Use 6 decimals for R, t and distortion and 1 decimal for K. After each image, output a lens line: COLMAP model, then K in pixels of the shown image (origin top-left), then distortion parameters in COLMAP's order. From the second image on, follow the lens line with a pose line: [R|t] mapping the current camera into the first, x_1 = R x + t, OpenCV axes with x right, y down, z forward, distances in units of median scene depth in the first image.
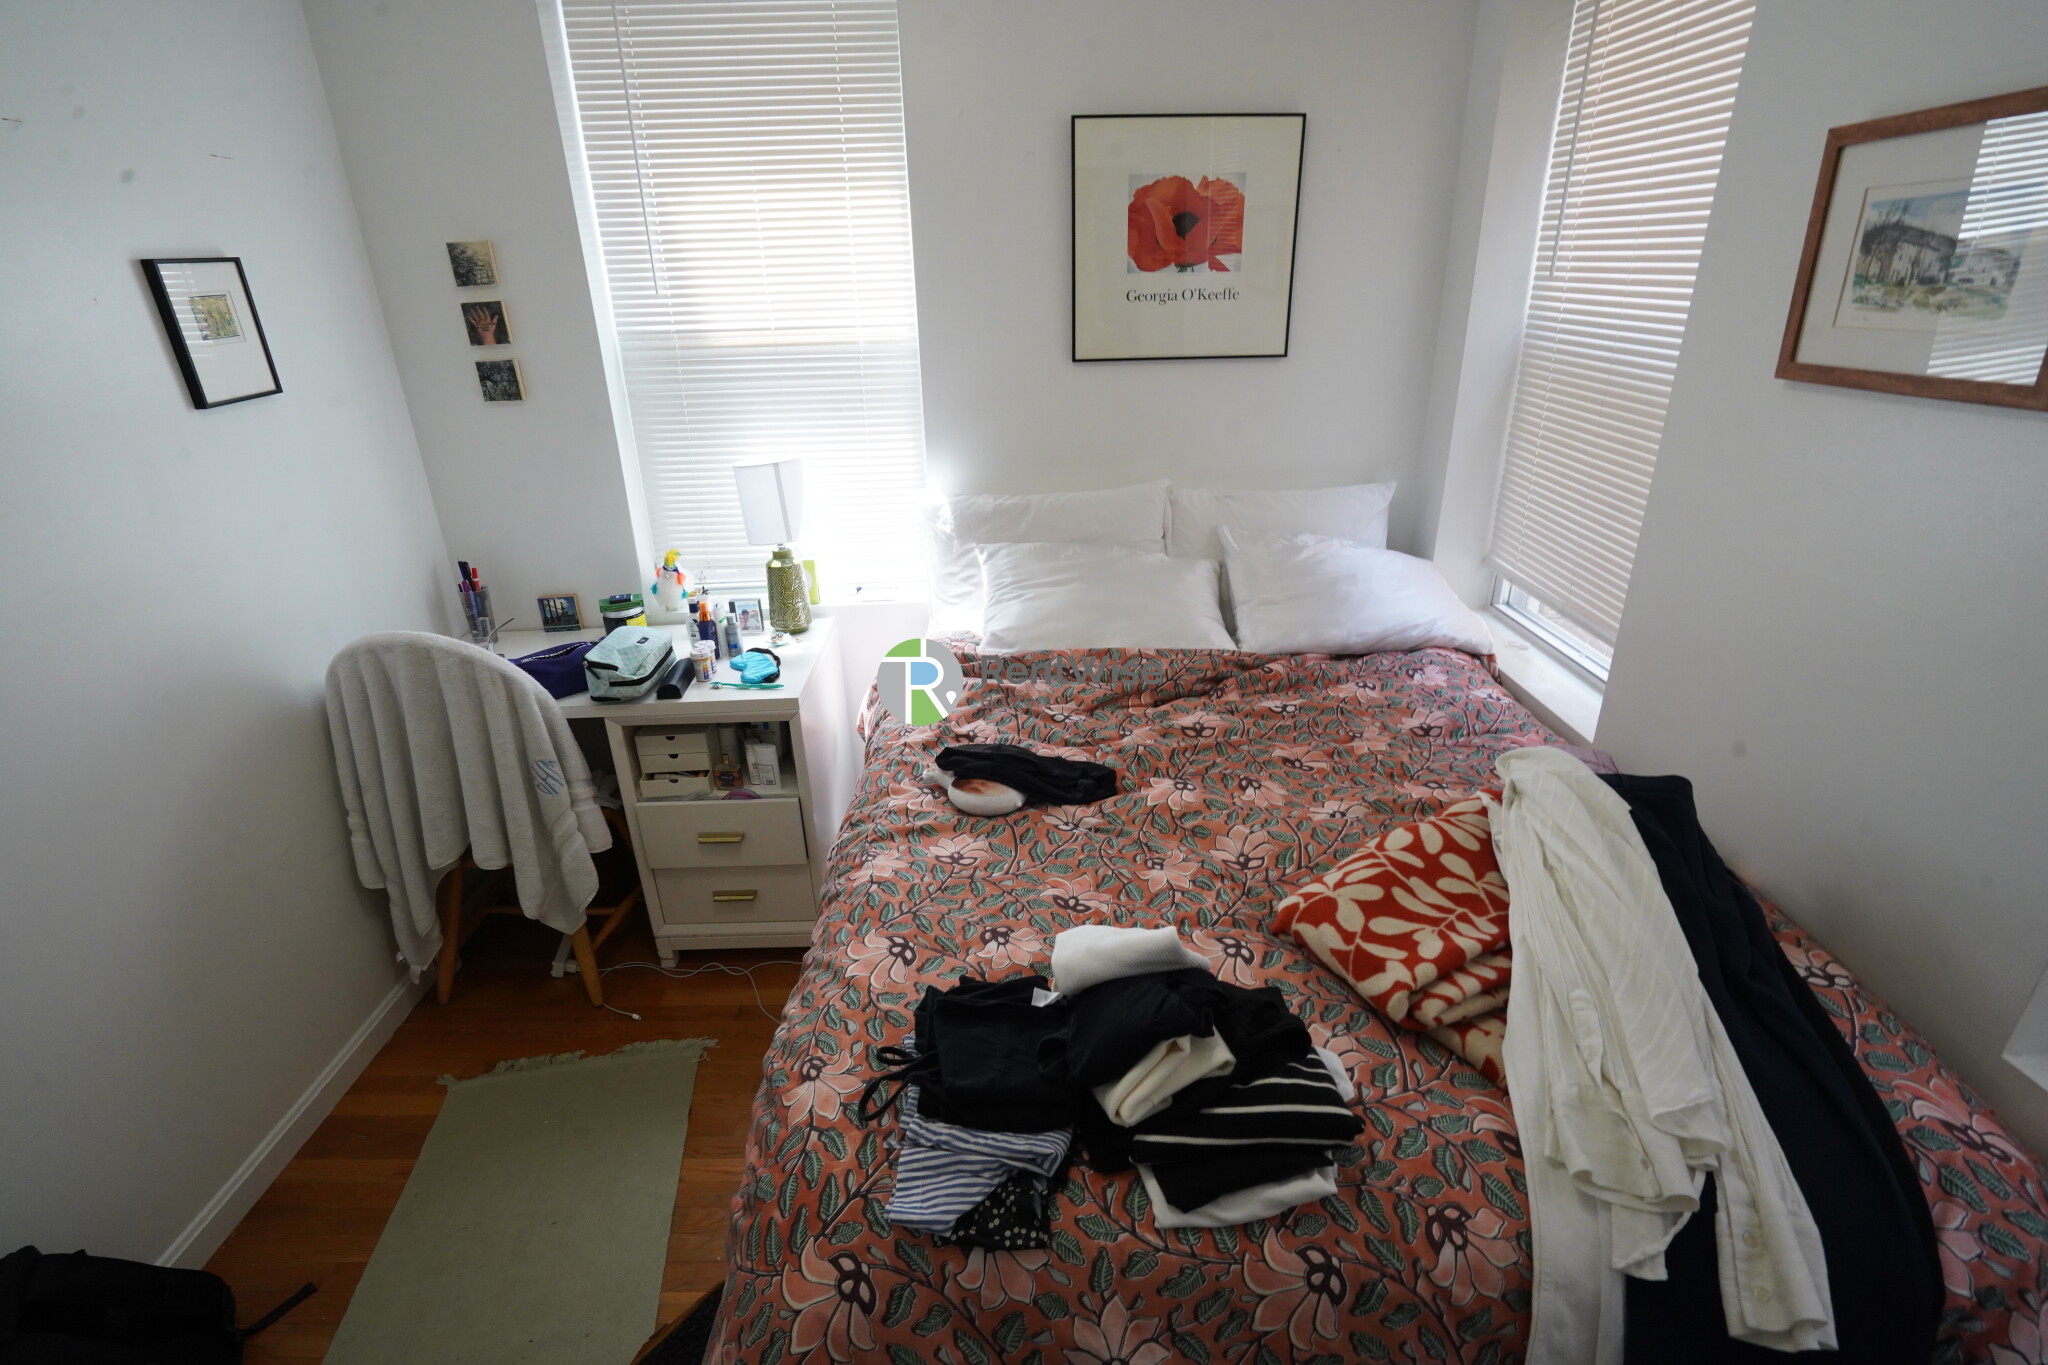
lens RADIAL K [[953.3, 0, 1028.1], [0, 953.3, 687.6], [0, 0, 1]] dist [-0.054049, 0.021028]
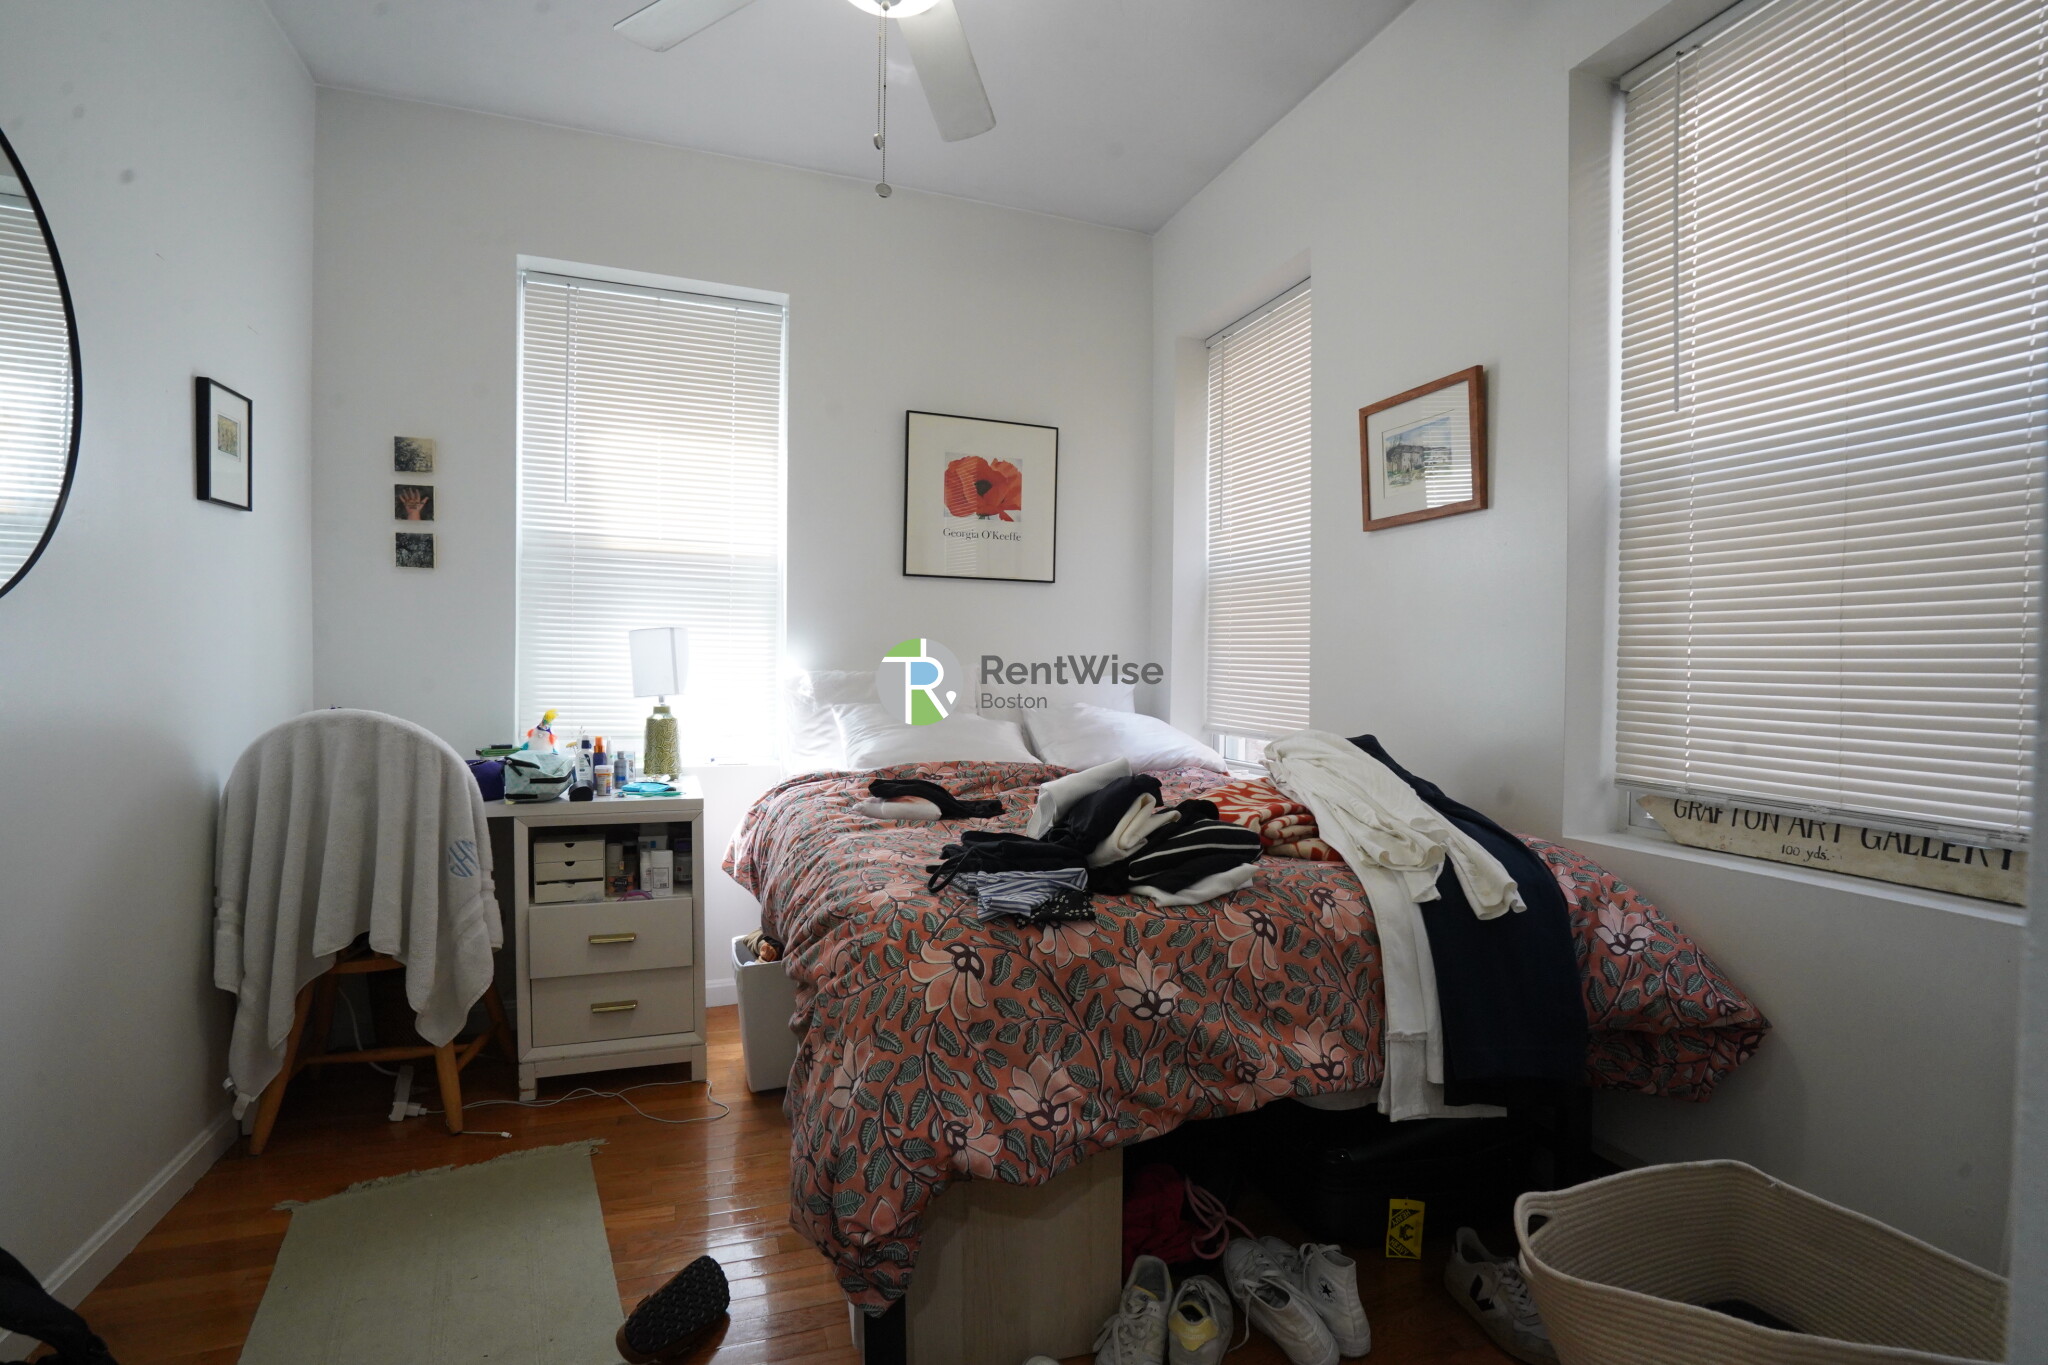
lens RADIAL K [[953.3, 0, 1028.1], [0, 953.3, 687.6], [0, 0, 1]] dist [-0.054049, 0.021028]
pose [[0.944279, 0.027280, 0.328013, -0.256837], [0.101088, 0.924359, -0.367889, 0.357407], [-0.313238, 0.380548, 0.870095, -0.177178]]
